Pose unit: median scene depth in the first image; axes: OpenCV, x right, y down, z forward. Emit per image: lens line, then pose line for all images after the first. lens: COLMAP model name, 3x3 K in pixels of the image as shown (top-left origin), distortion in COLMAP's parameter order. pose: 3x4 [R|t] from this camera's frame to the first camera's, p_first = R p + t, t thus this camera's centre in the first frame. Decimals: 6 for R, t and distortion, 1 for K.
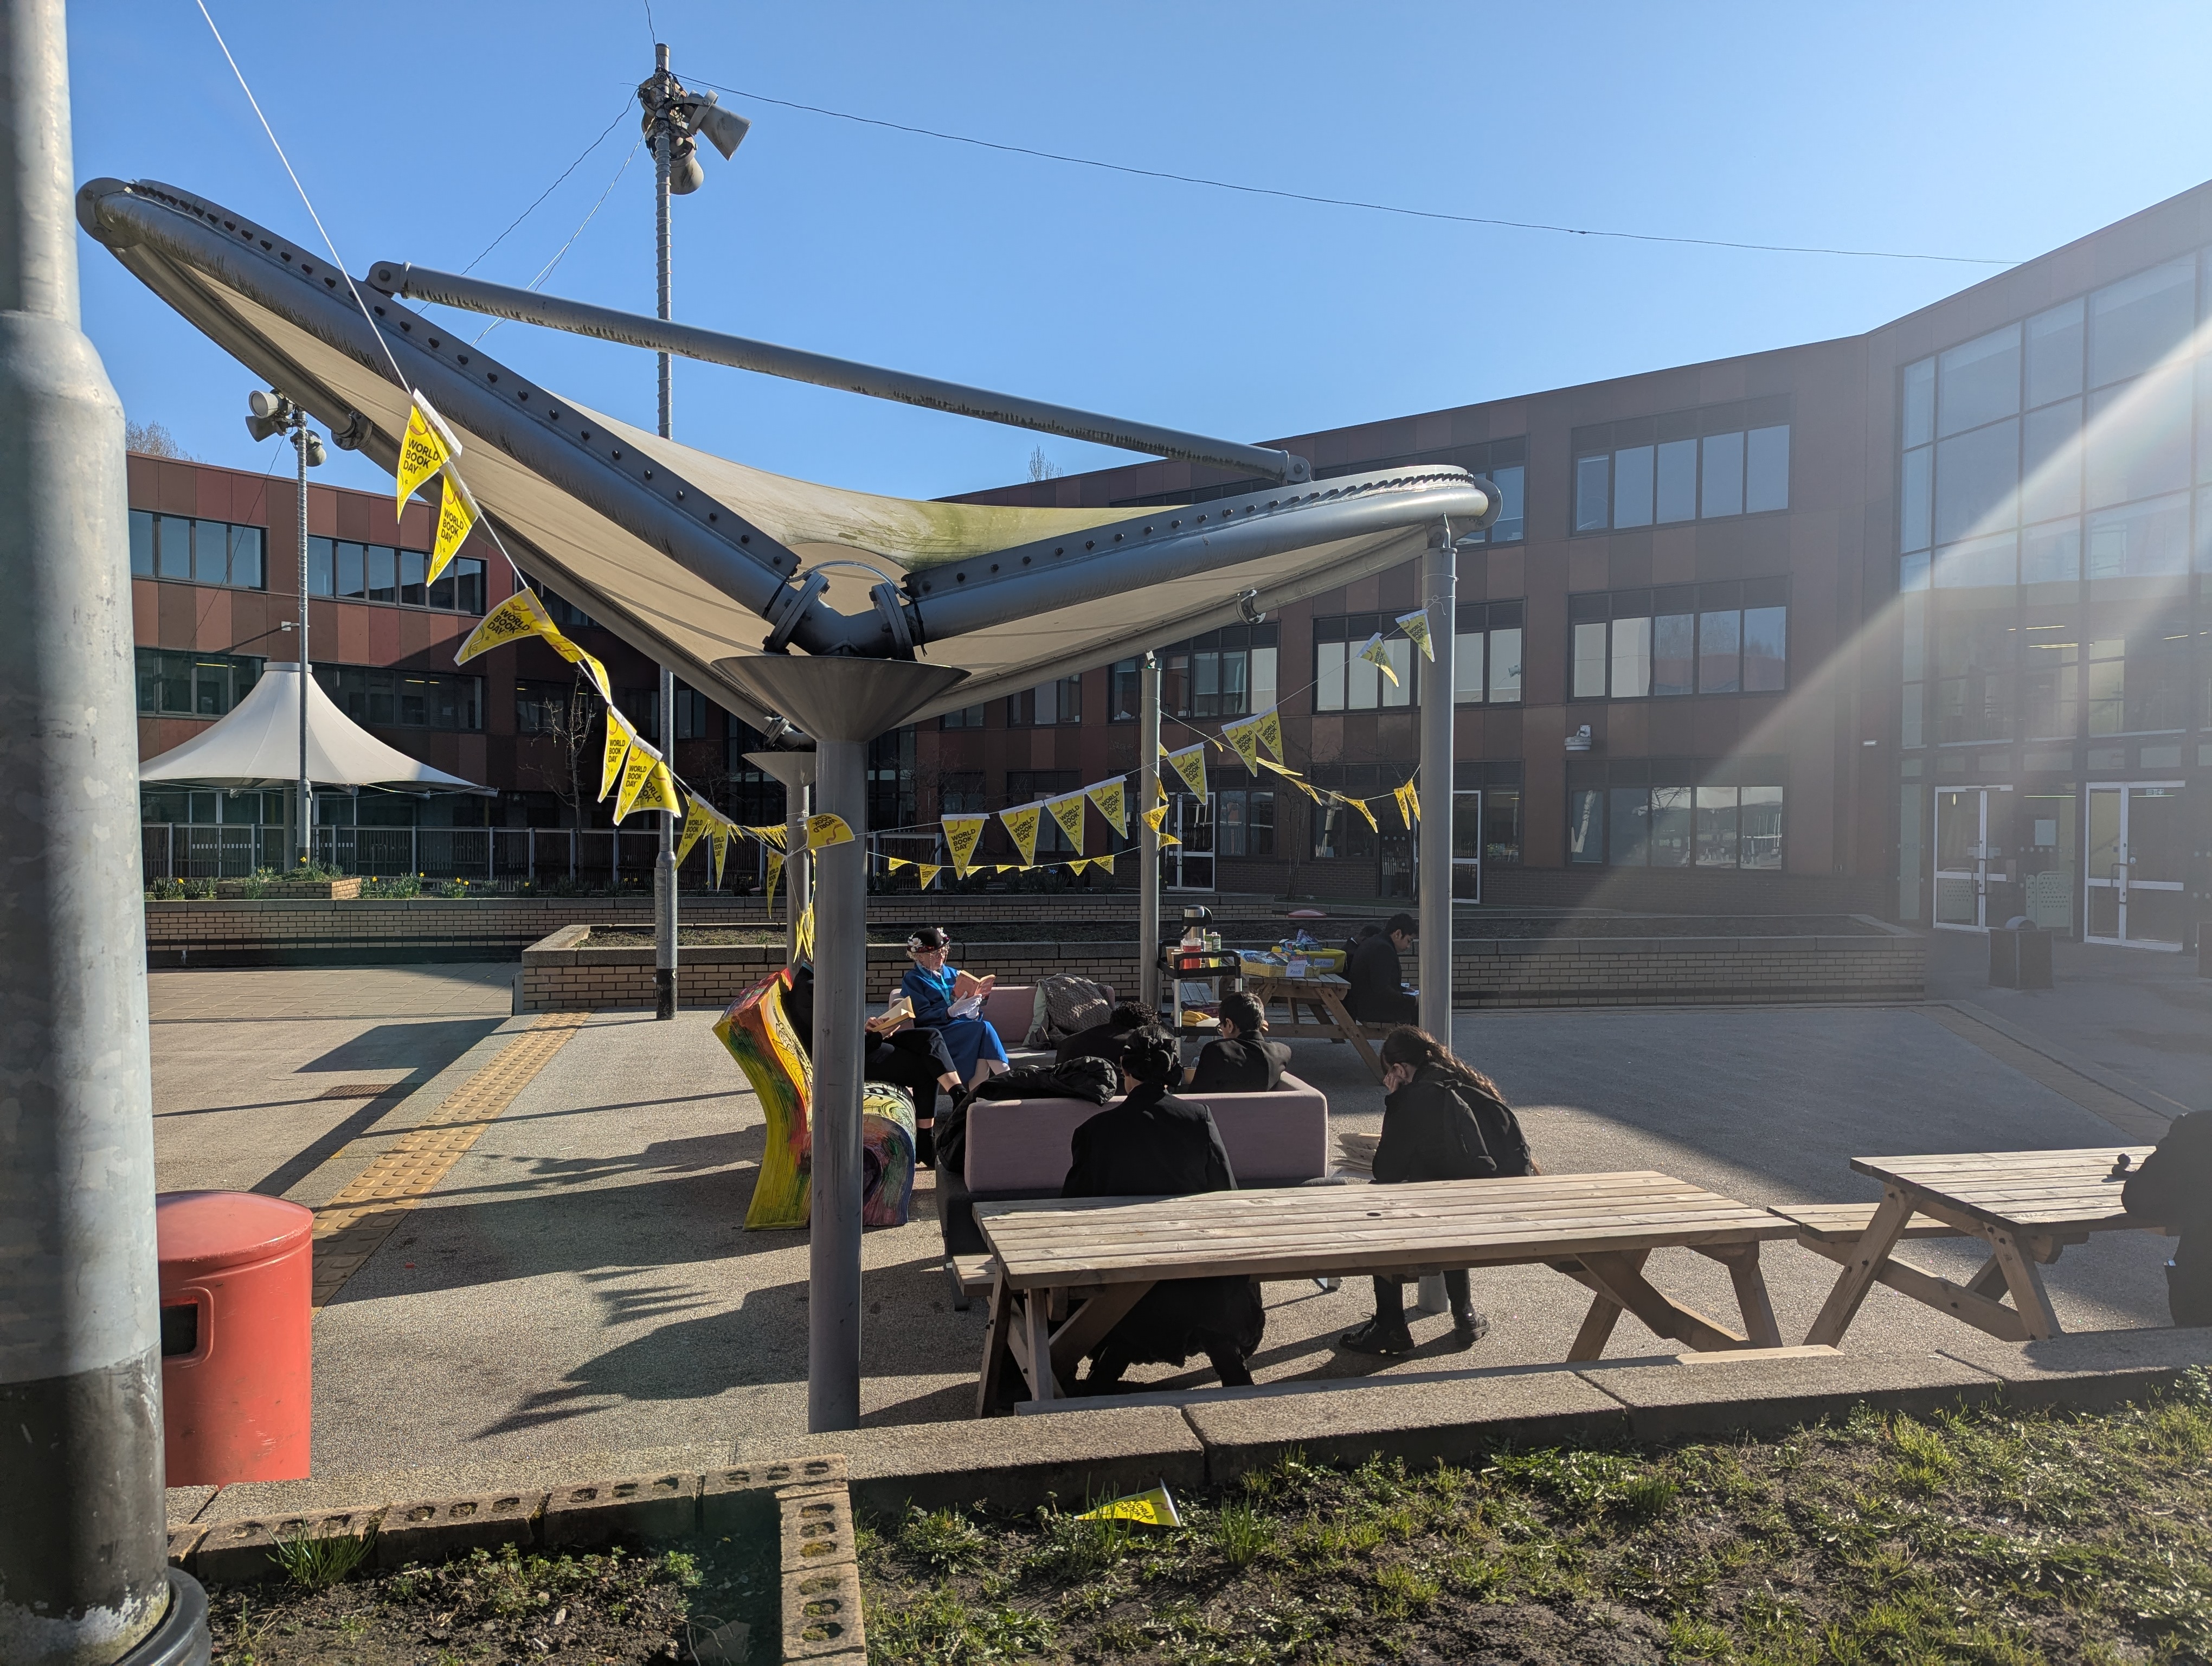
lens RADIAL K [[1540.9, 0, 1107.1], [0, 1540.9, 833.5], [0, 0, 1]] dist [0.036180, 0.000374]
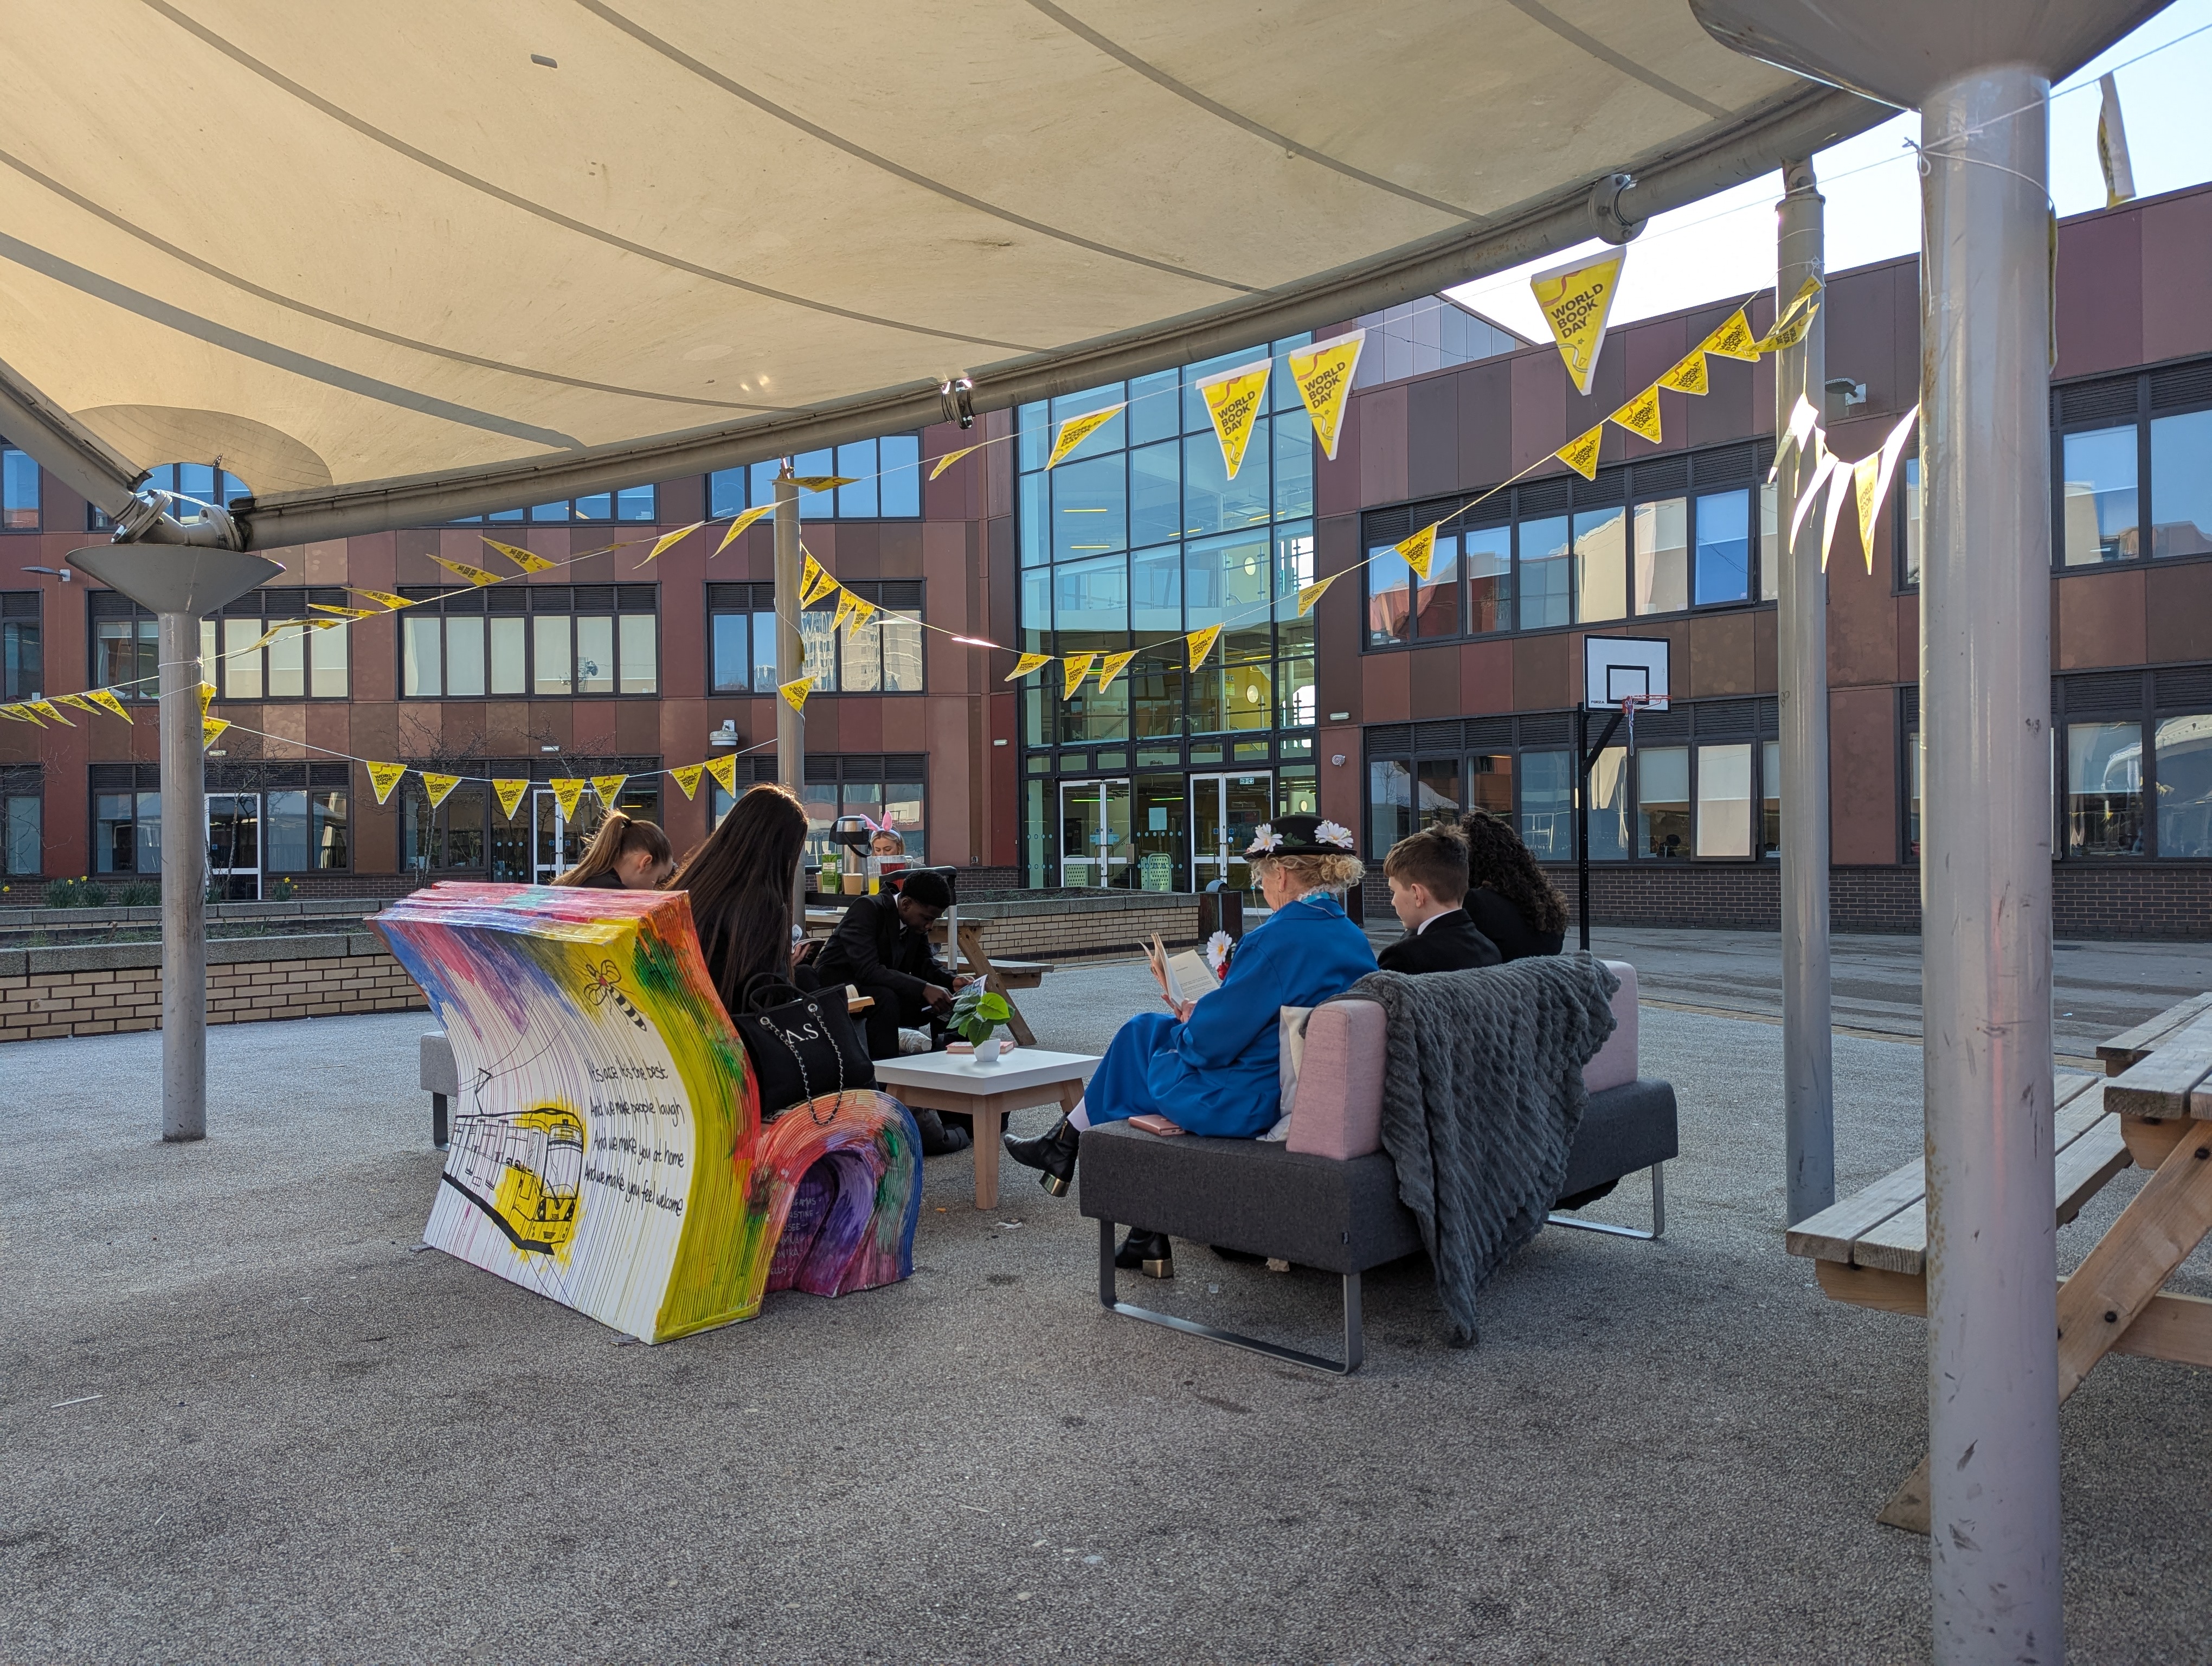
lens RADIAL K [[1540.9, 0, 1104.9], [0, 1540.9, 832.9], [0, 0, 1]] dist [0.036180, 0.000374]
pose [[0.808086, -0.007522, 0.589016, -0.089084], [0.018002, 0.999767, -0.011930, 0.021219], [-0.588789, 0.020244, 0.808033, 0.107791]]
